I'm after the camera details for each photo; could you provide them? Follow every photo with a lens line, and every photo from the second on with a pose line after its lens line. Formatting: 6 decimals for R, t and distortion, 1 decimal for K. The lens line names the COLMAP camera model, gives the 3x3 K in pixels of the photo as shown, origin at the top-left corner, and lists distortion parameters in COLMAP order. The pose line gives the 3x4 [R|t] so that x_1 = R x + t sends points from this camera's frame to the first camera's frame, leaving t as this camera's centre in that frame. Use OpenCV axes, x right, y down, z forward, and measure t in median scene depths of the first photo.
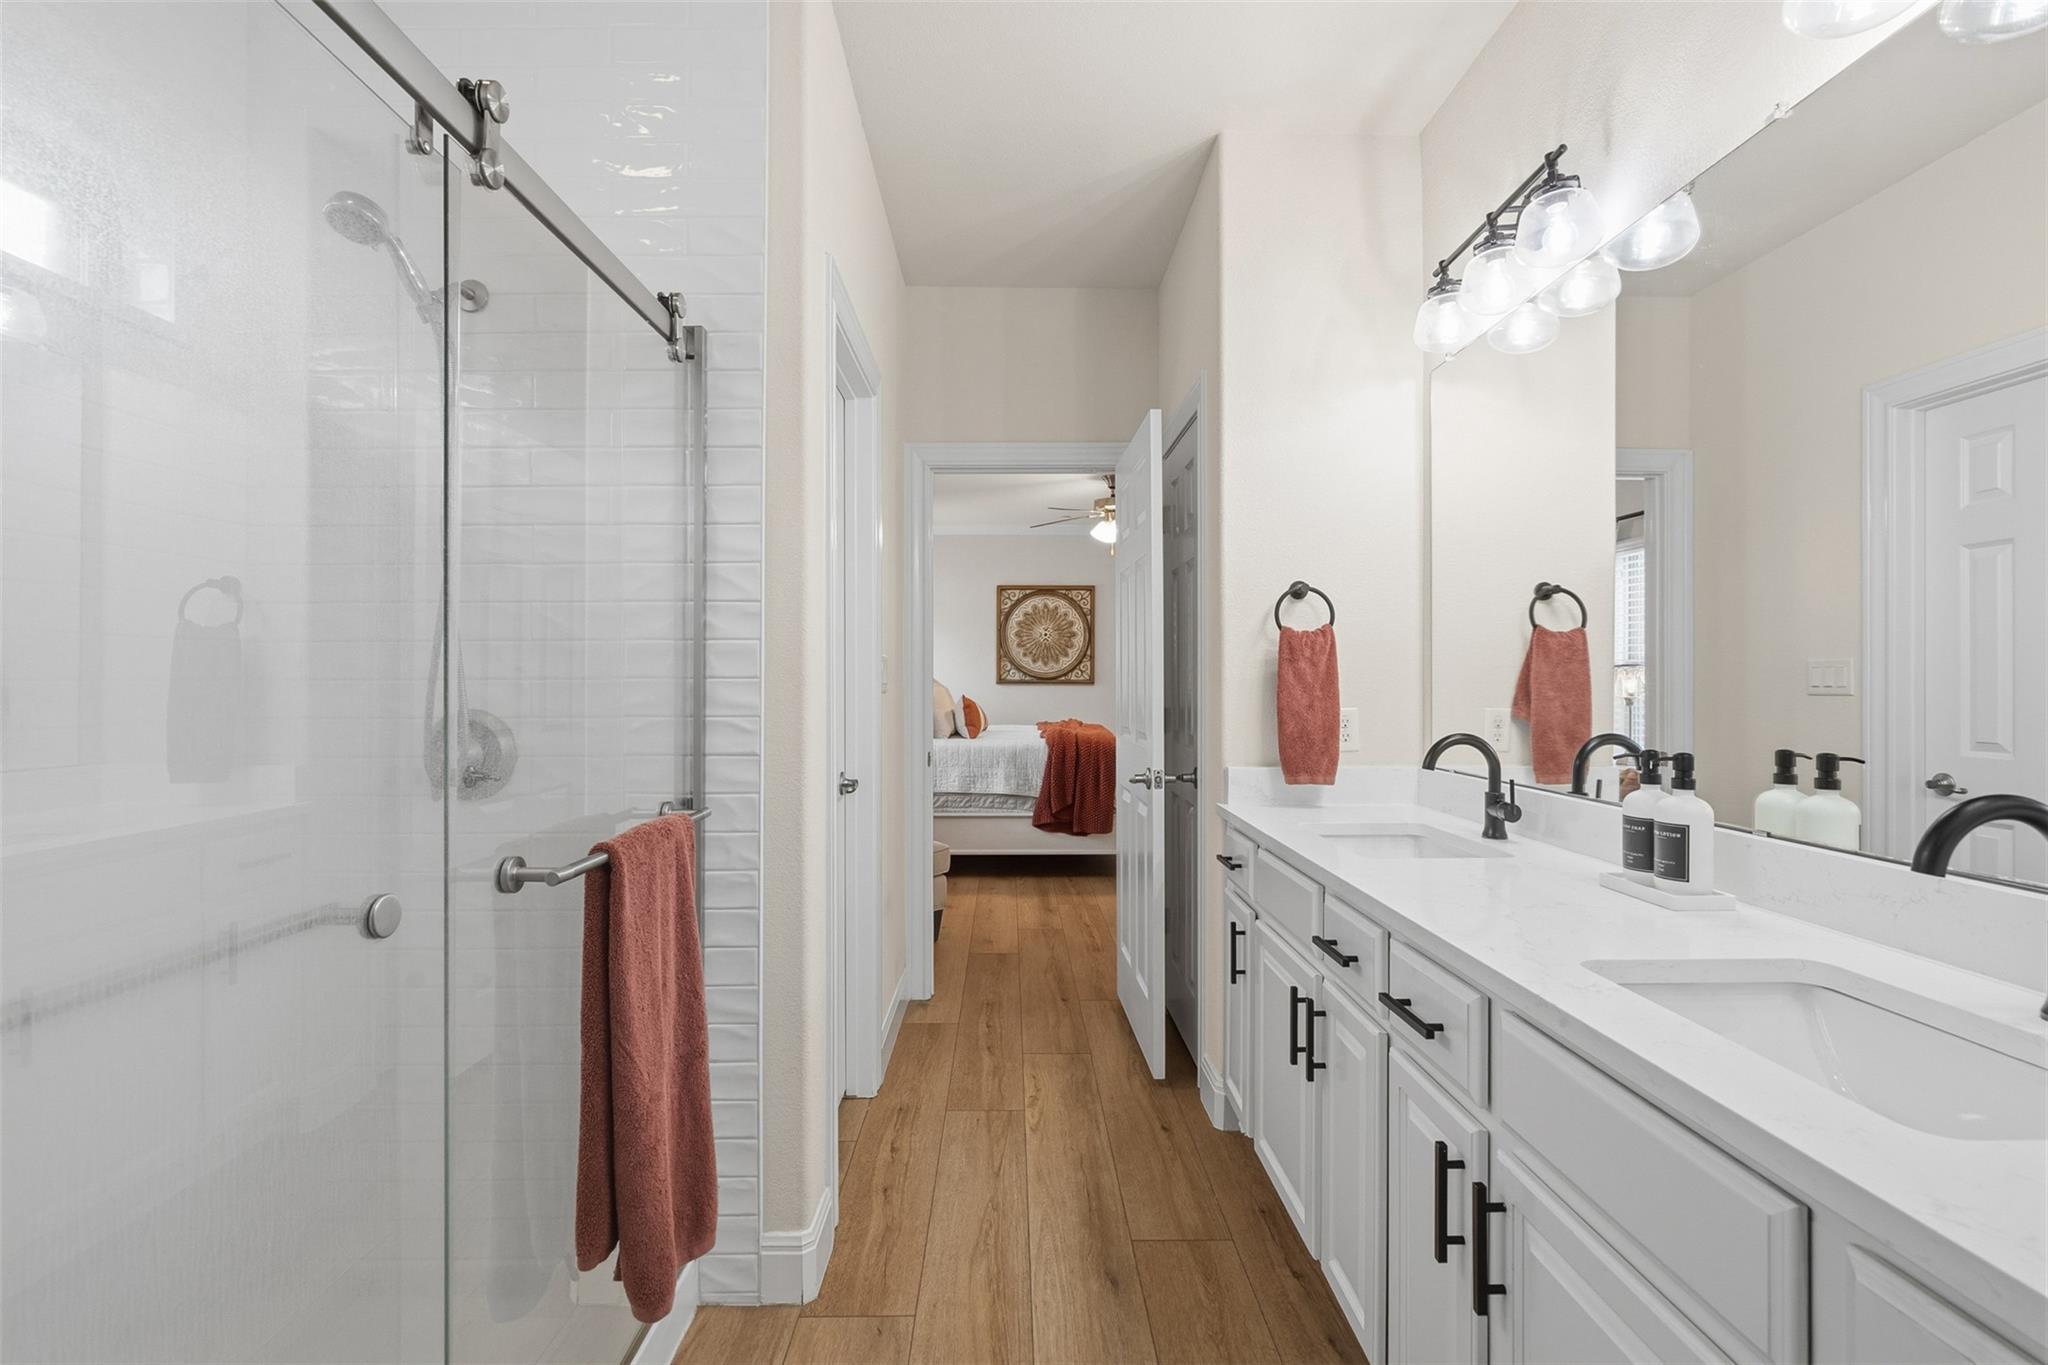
lens RADIAL K [[936.4, 0, 1008.5], [0, 936.4, 689.1], [0, 0, 1]] dist [0.002547, 0.000631]
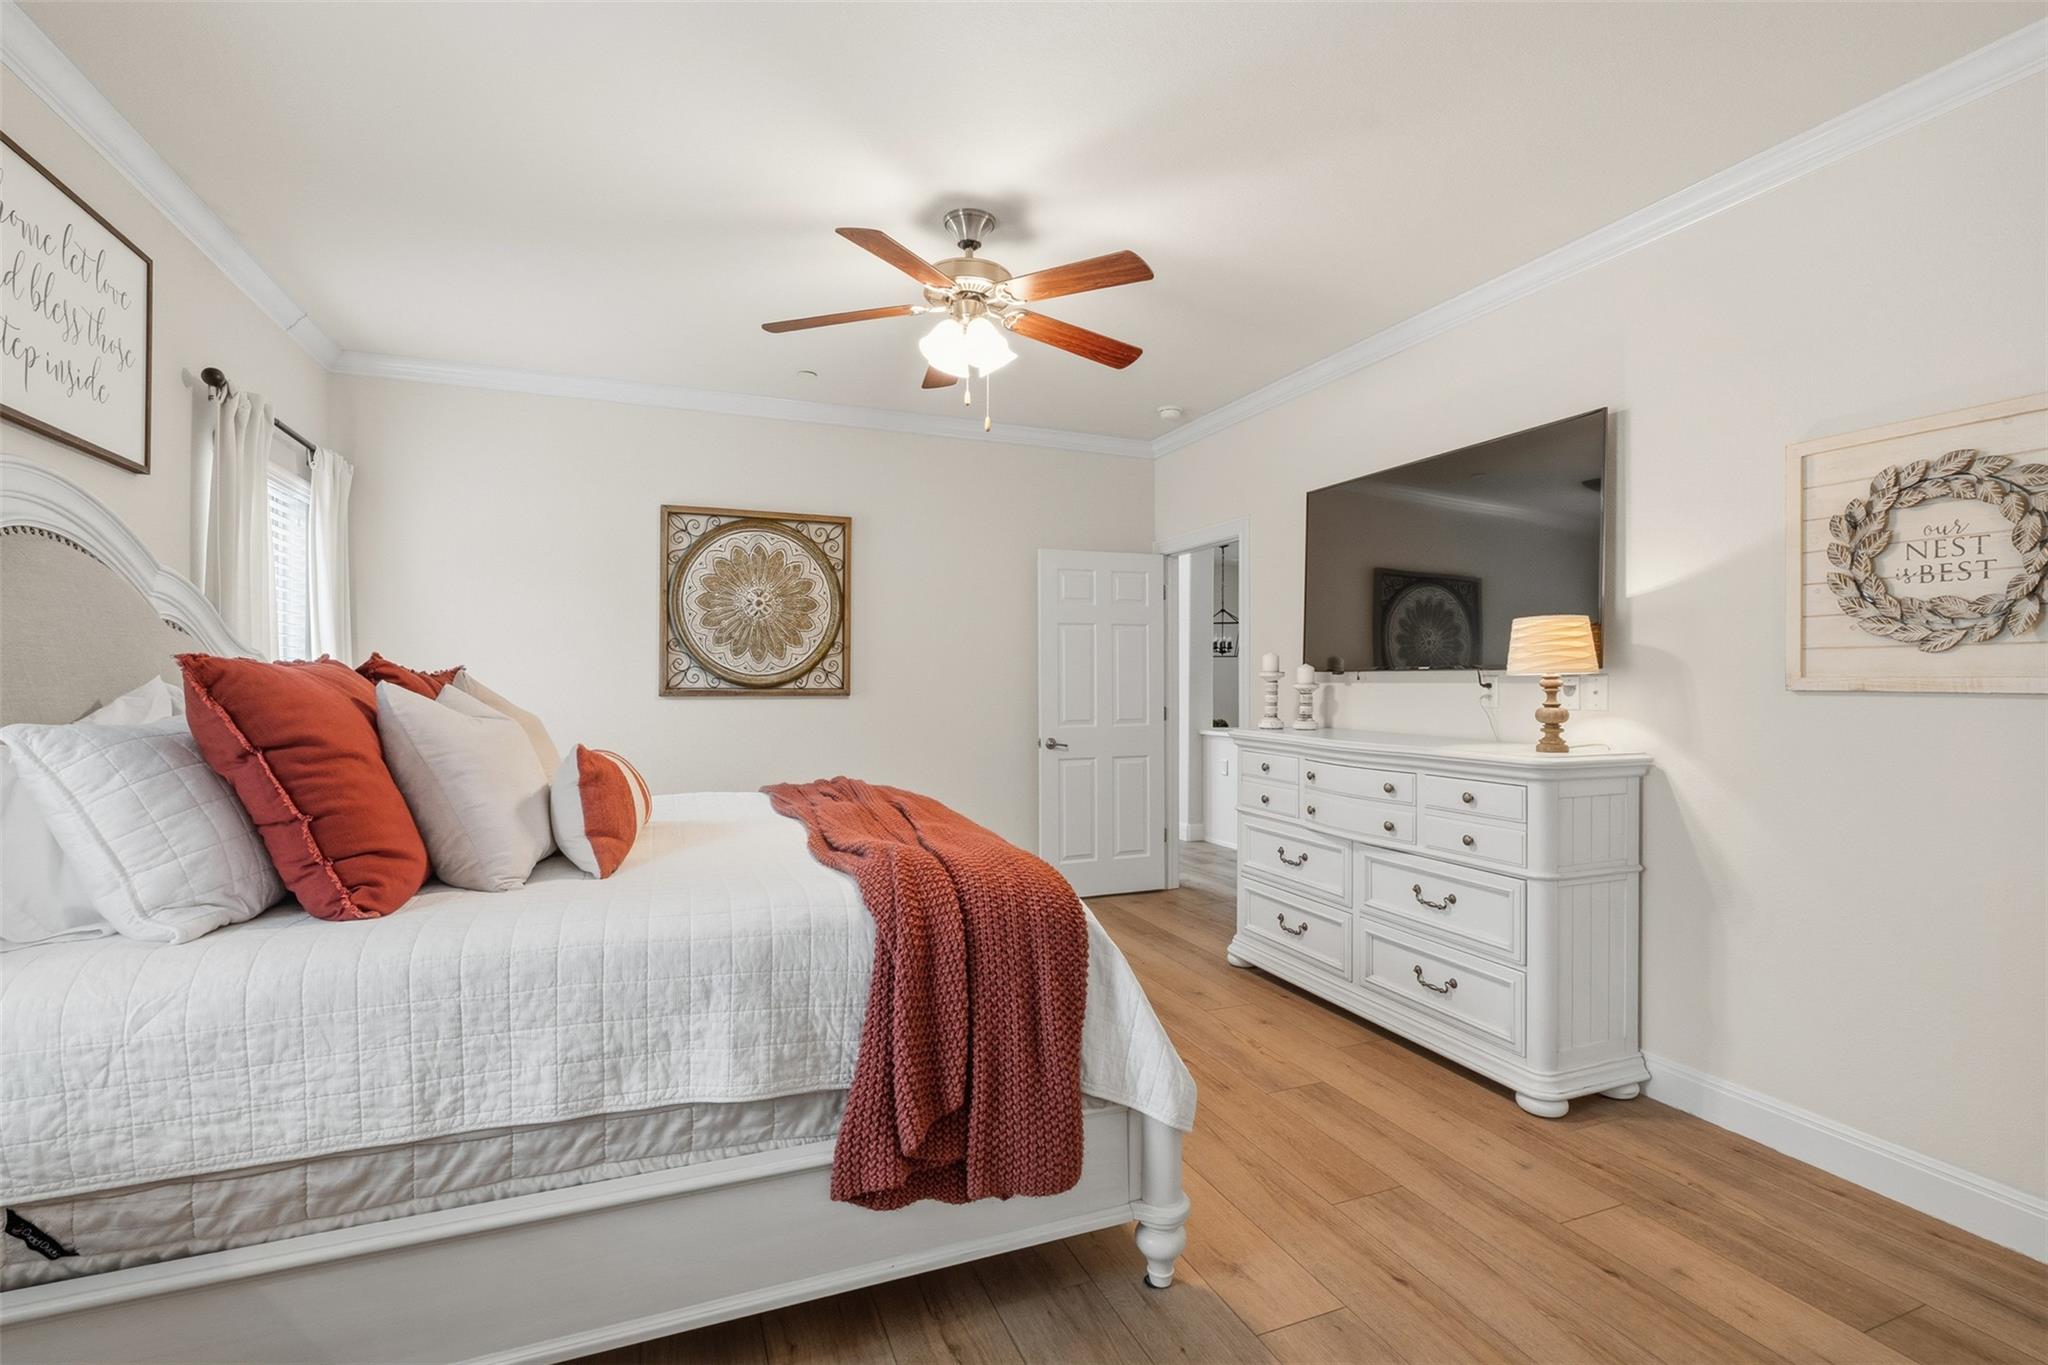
lens RADIAL K [[936.4, 0, 1026.1], [0, 936.4, 683.1], [0, 0, 1]] dist [0.002547, 0.000631]
pose [[0.928134, 0.000009, 0.372245, -0.017556], [0.002074, 0.999984, -0.005193, -0.009698], [-0.372240, 0.005592, 0.928120, 0.449081]]
